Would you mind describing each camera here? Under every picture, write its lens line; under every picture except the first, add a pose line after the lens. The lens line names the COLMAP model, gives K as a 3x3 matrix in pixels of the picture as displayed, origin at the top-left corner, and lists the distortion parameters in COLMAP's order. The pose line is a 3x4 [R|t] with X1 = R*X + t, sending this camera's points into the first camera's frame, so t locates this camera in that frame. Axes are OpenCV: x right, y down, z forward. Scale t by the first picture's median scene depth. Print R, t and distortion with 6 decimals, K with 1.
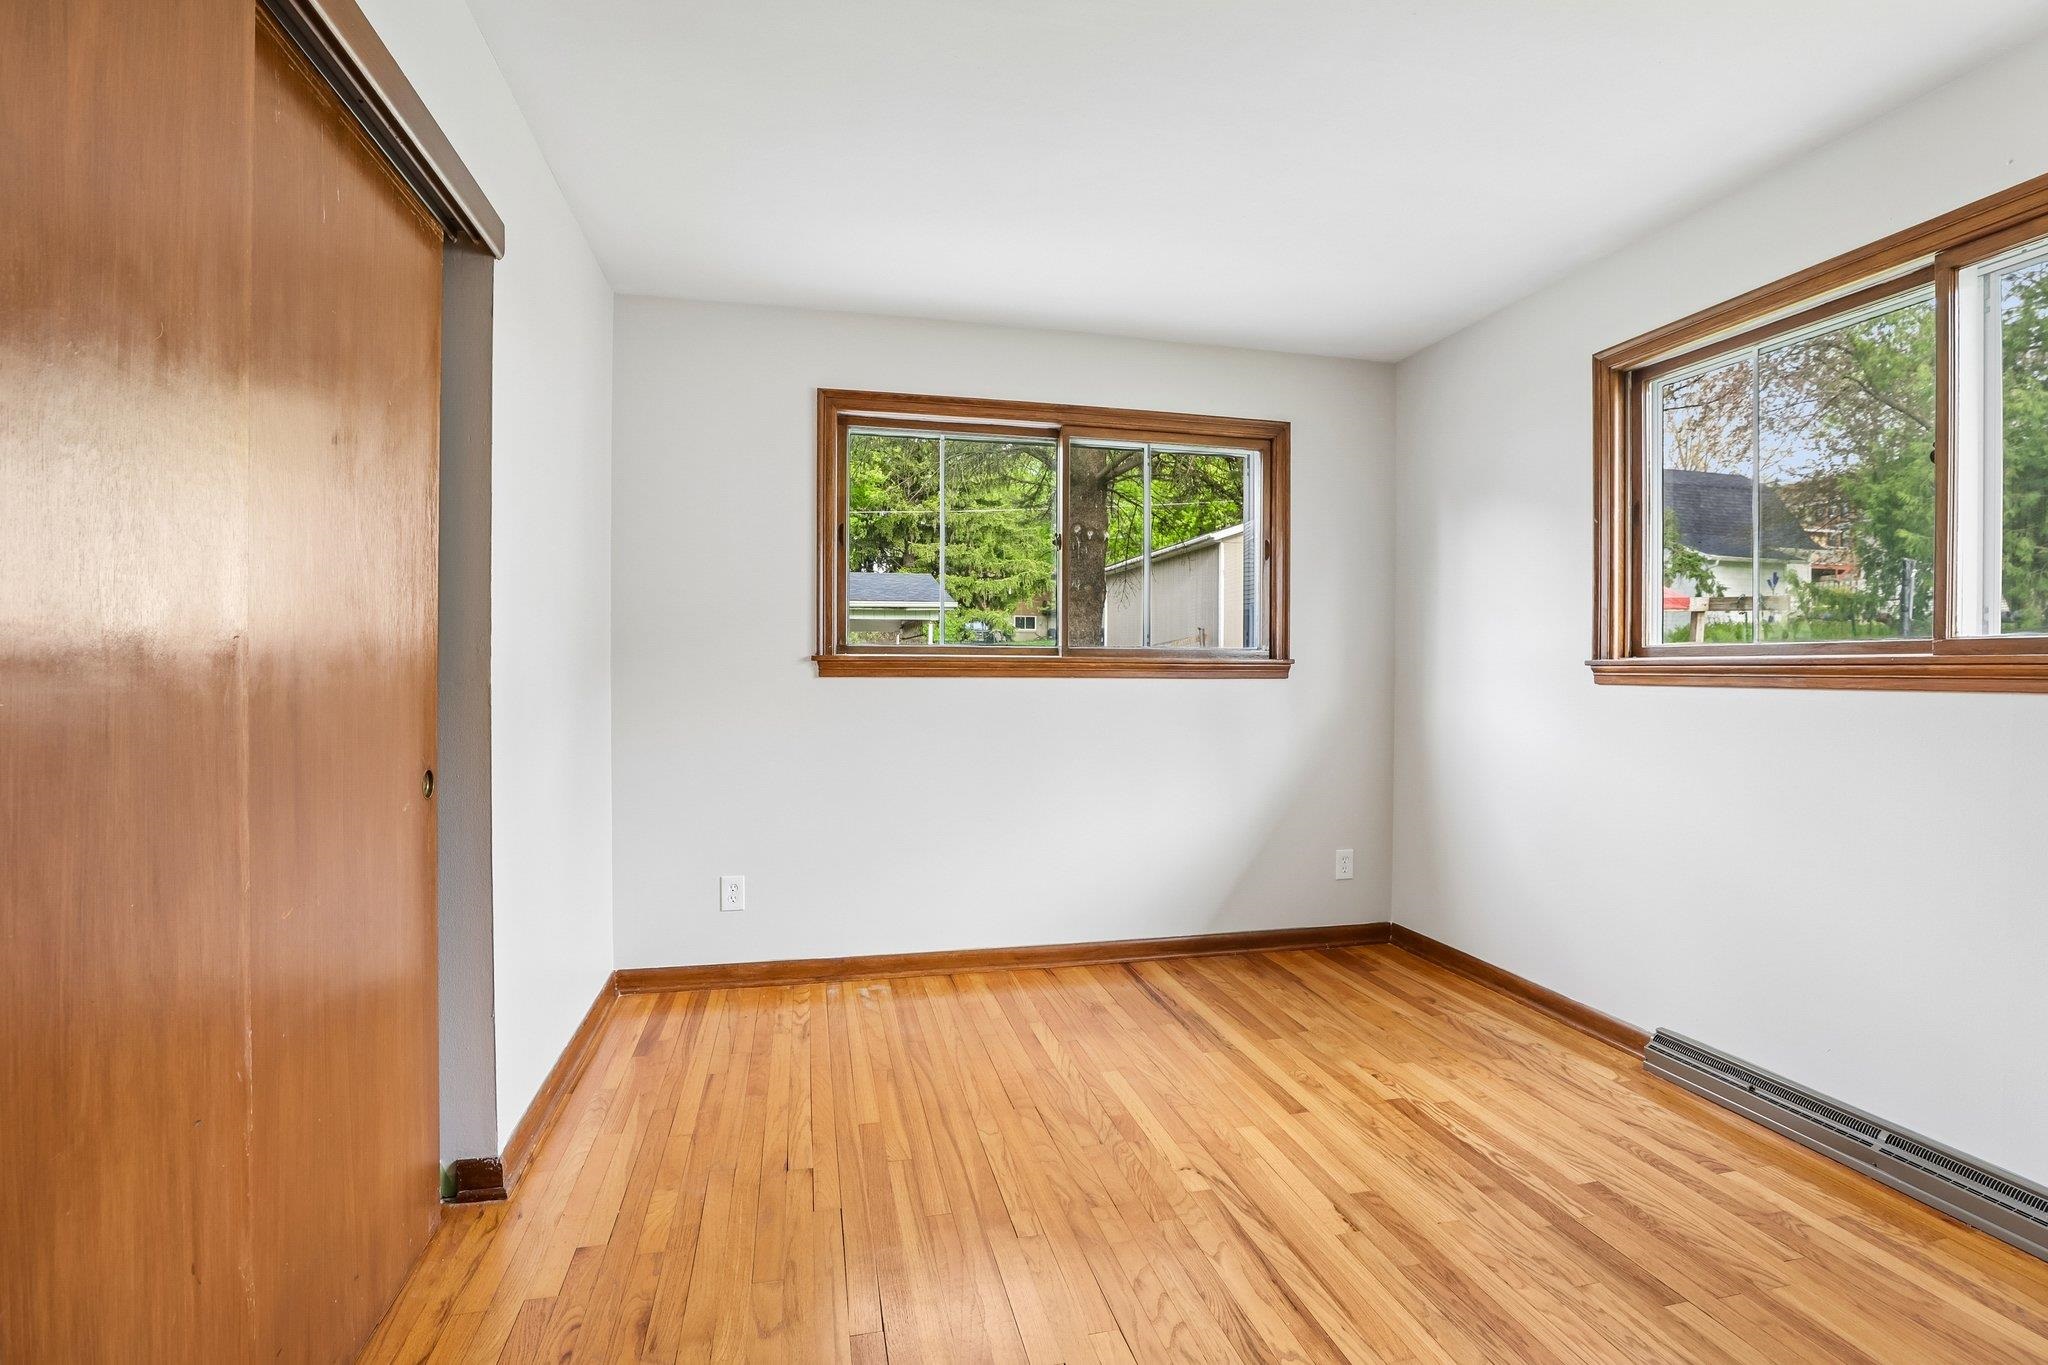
lens RADIAL K [[935.8, 0, 1000.0], [0, 935.8, 673.2], [0, 0, 1]] dist [-0.059242, 0.013894]
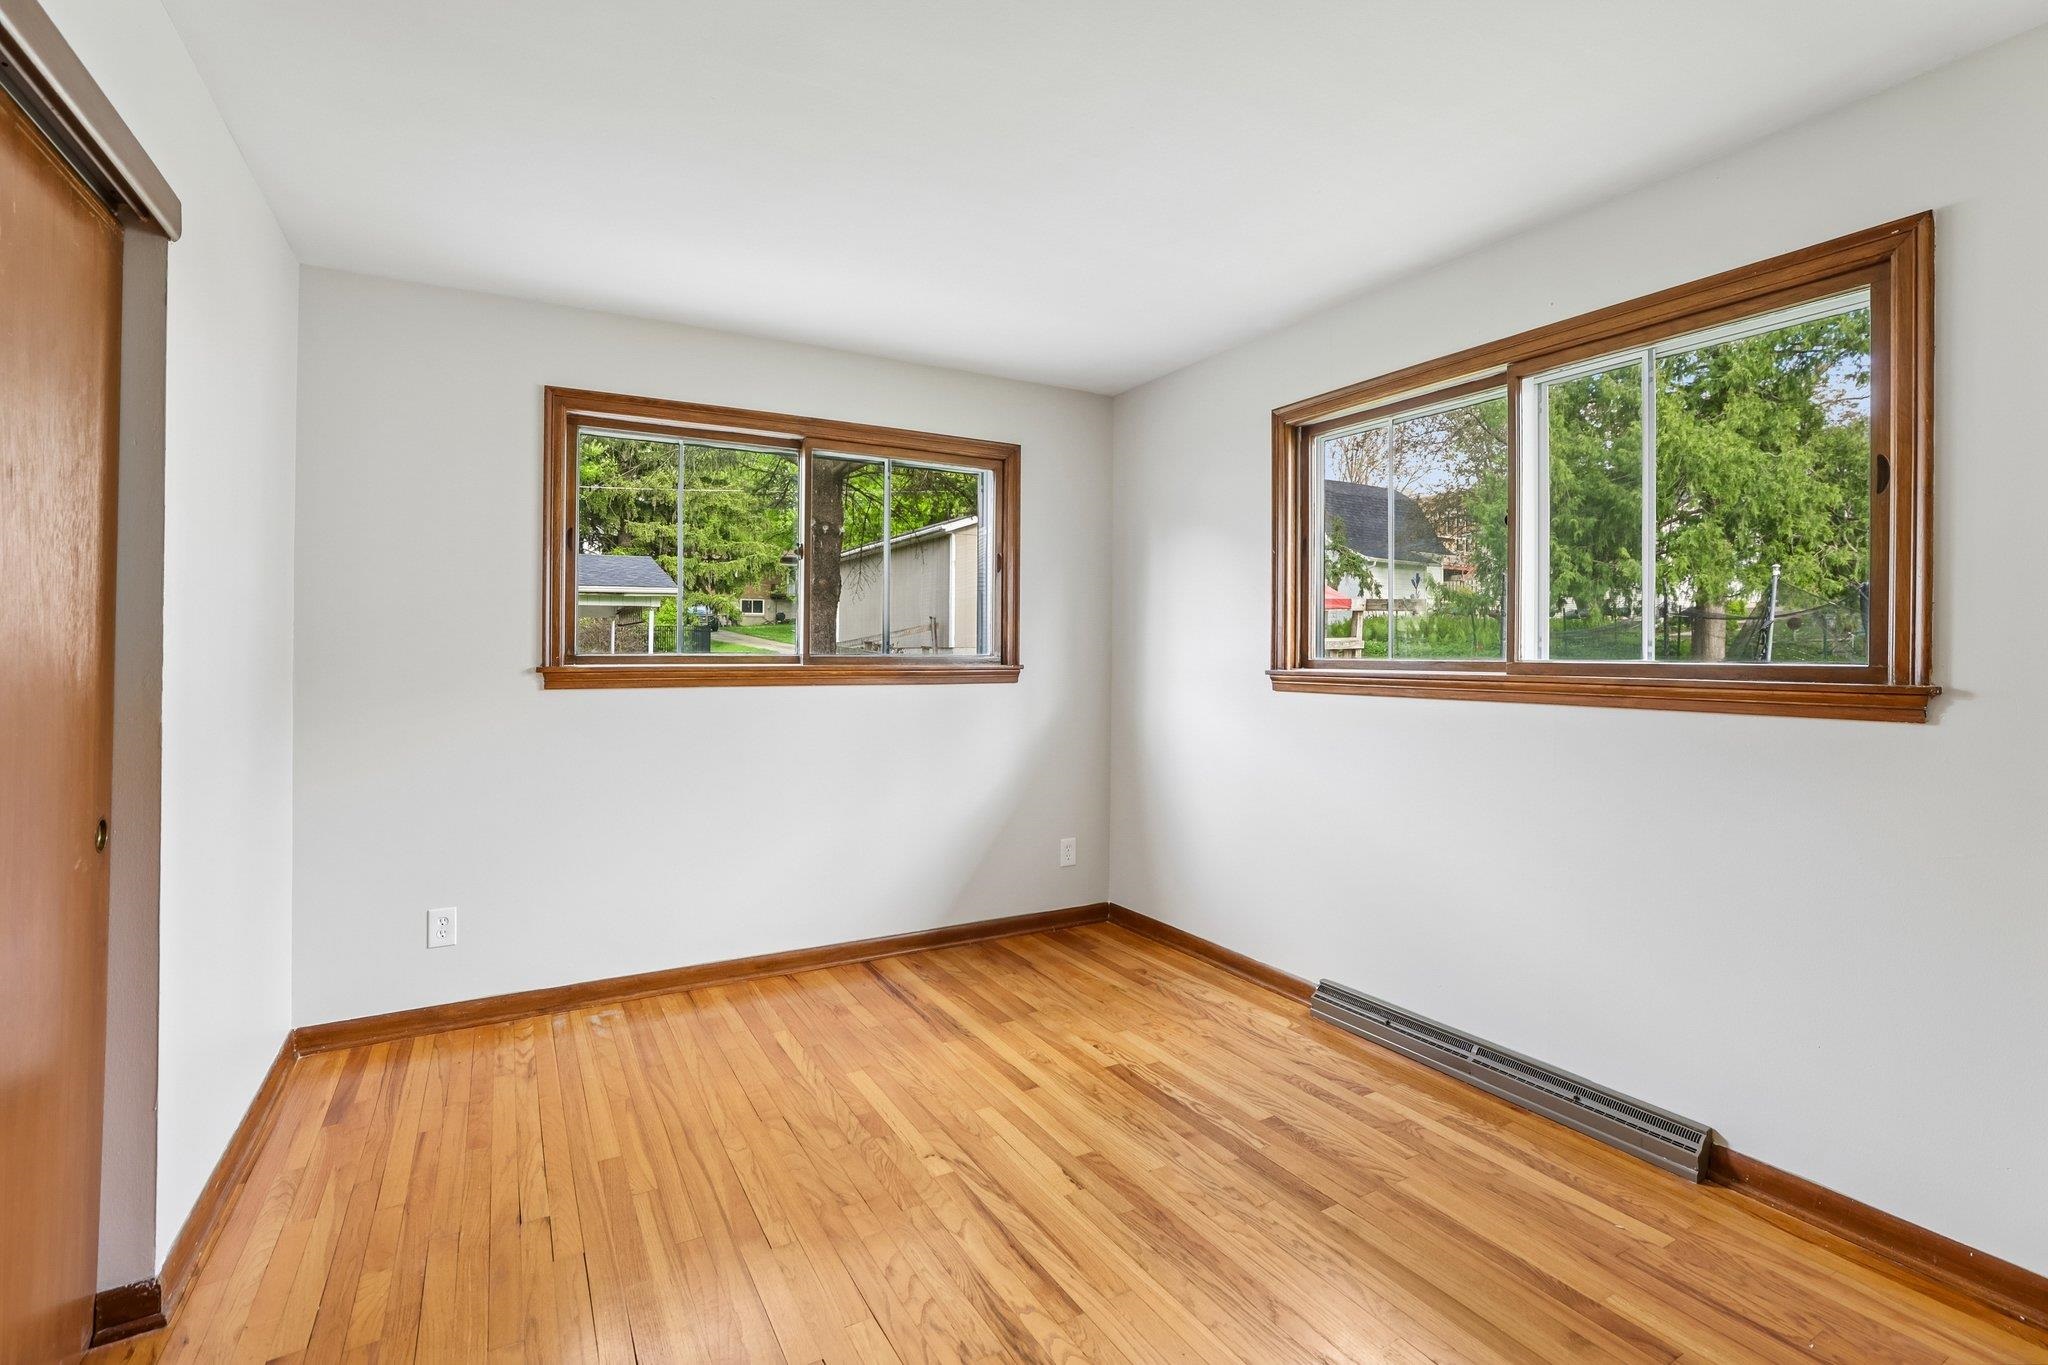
lens RADIAL K [[942.9, 0, 1036.1], [0, 942.9, 656.3], [0, 0, 1]] dist [-0.047320, 0.015669]
pose [[0.948530, 0.001716, 0.316684, -0.022879], [-0.001723, 0.999998, -0.000260, -0.037915], [-0.316684, -0.000299, 0.948531, -0.059994]]
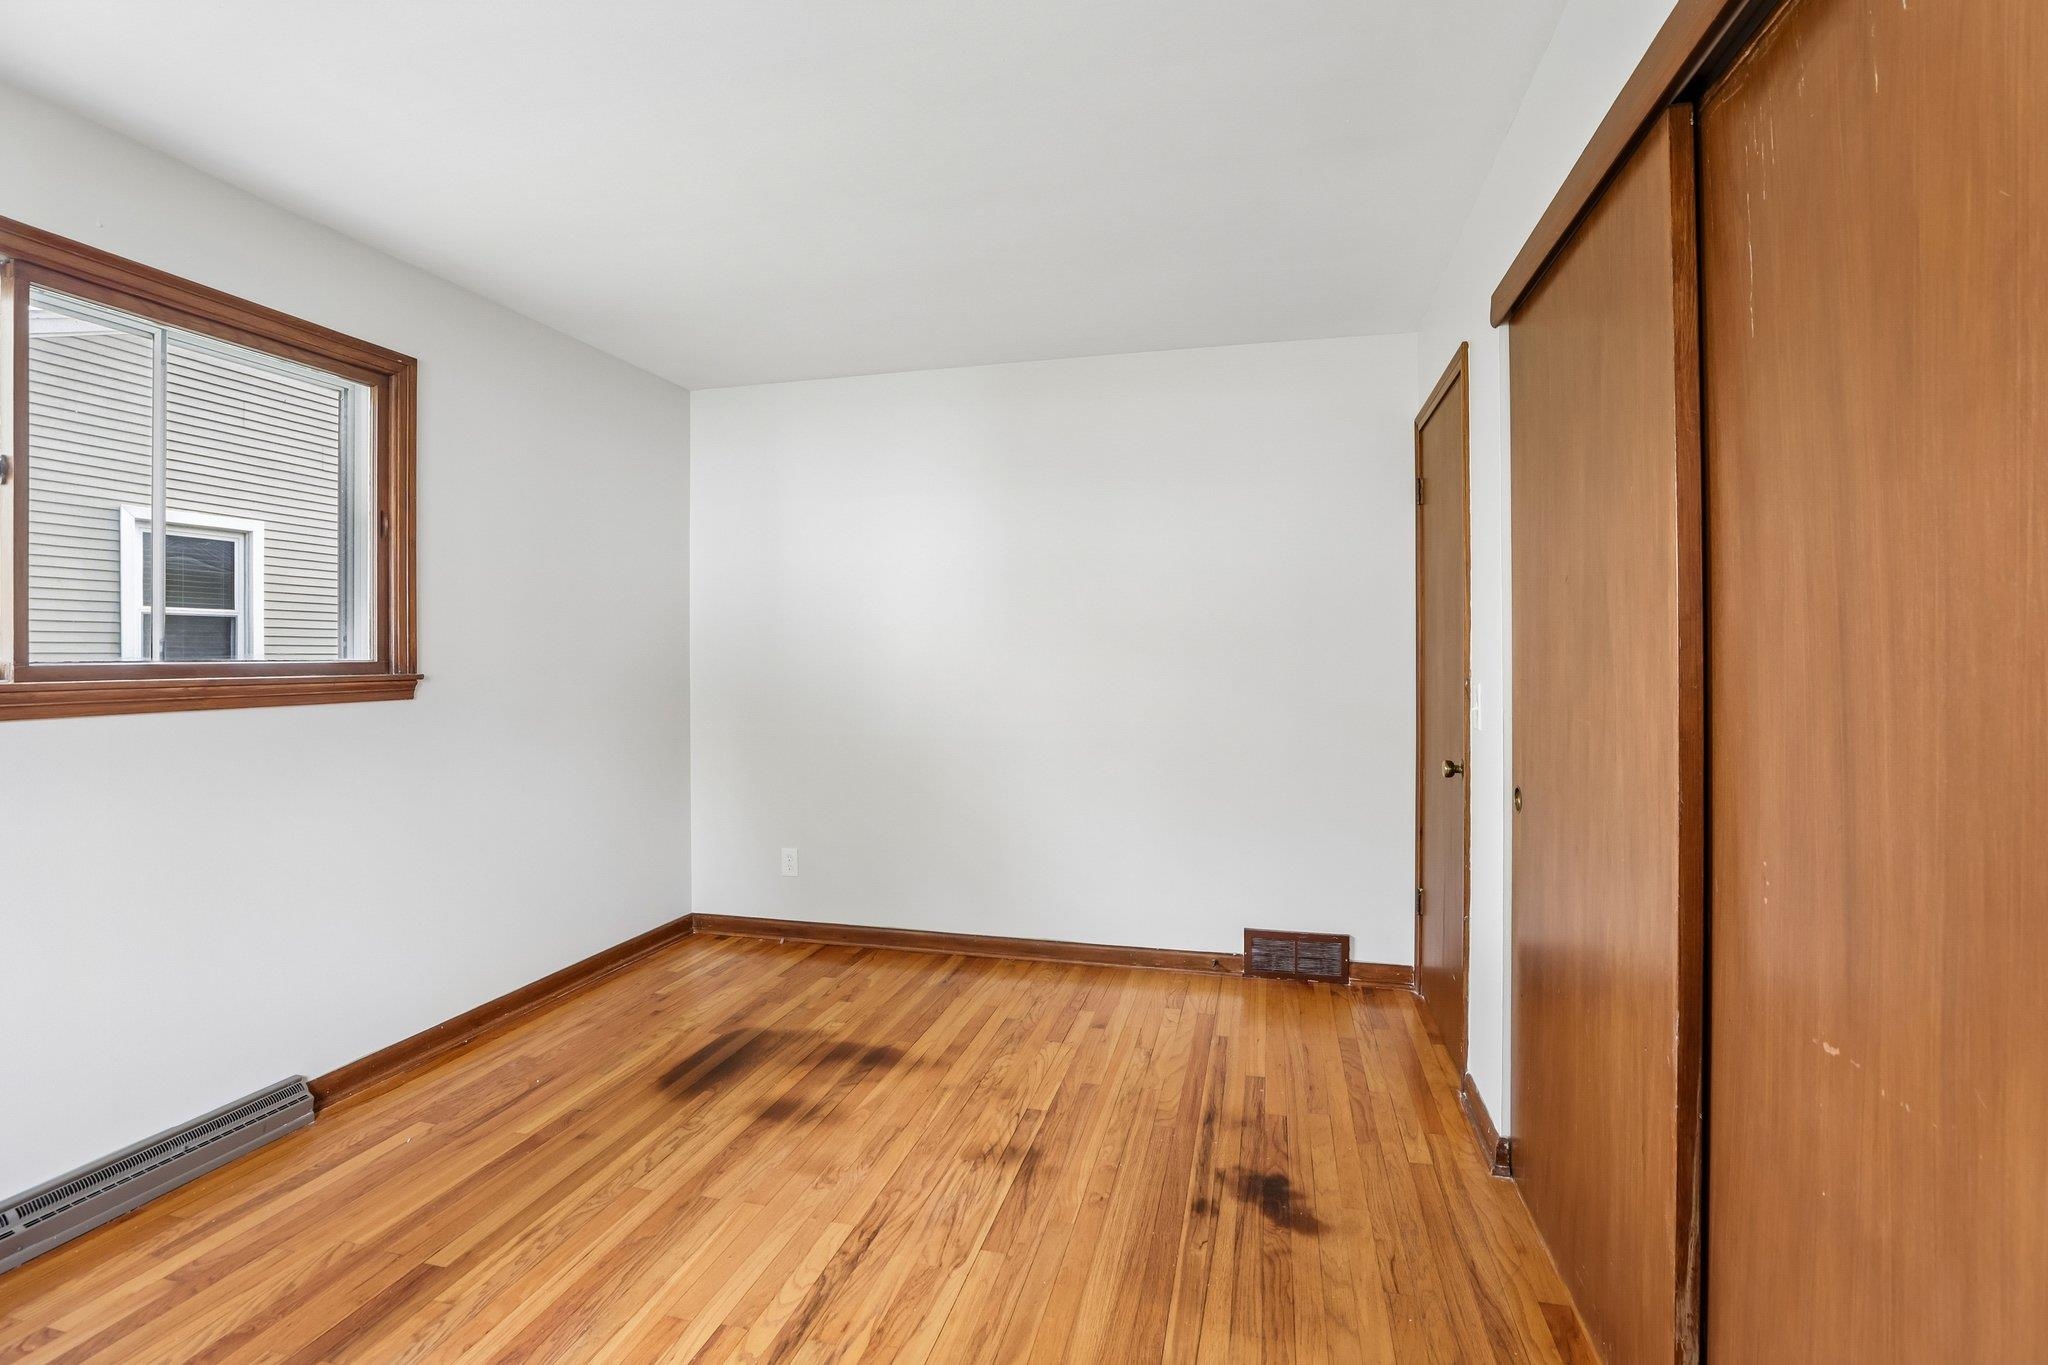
lens RADIAL K [[942.9, 0, 1036.1], [0, 942.9, 656.3], [0, 0, 1]] dist [-0.047320, 0.015669]
pose [[-0.904338, 0.001311, 0.426814, -0.298113], [0.003792, 0.999981, 0.004961, -0.040135], [-0.426800, 0.006105, -0.904326, 1.239555]]
